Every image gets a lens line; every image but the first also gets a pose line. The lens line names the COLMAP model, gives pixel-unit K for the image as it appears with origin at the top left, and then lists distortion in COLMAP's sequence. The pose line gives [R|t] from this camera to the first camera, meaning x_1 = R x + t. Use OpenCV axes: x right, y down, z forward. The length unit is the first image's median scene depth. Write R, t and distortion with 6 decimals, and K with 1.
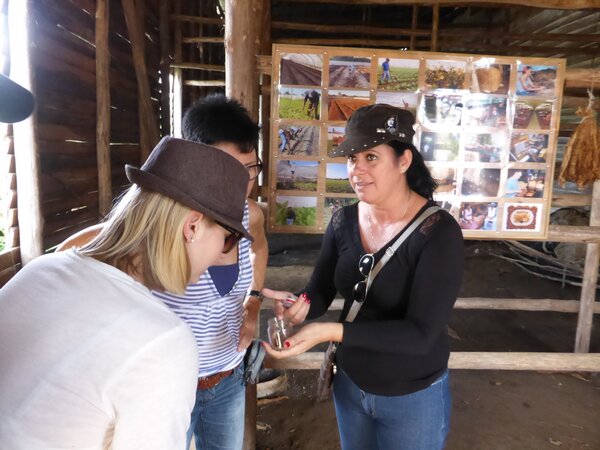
lens RADIAL K [[441.5, 0, 294.0], [0, 441.5, 225.5], [0, 0, 1]] dist [-0.048924, 0.038606]
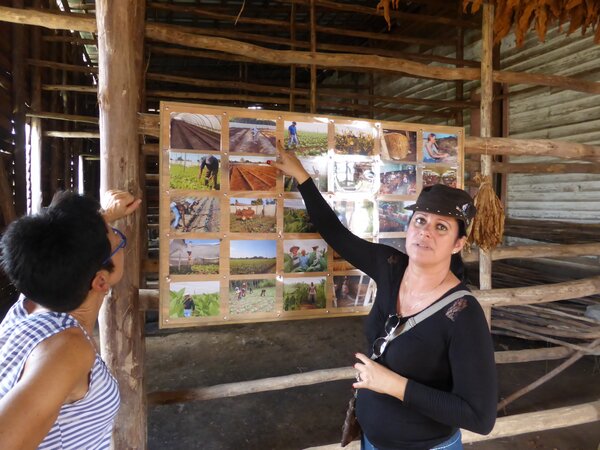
lens RADIAL K [[441.5, 0, 296.8], [0, 441.5, 227.1], [0, 0, 1]] dist [-0.048924, 0.038606]
pose [[0.960657, -0.033070, 0.275761, -0.035119], [0.062474, 0.993171, -0.098534, -0.075524], [-0.270619, 0.111886, 0.956163, 0.156254]]
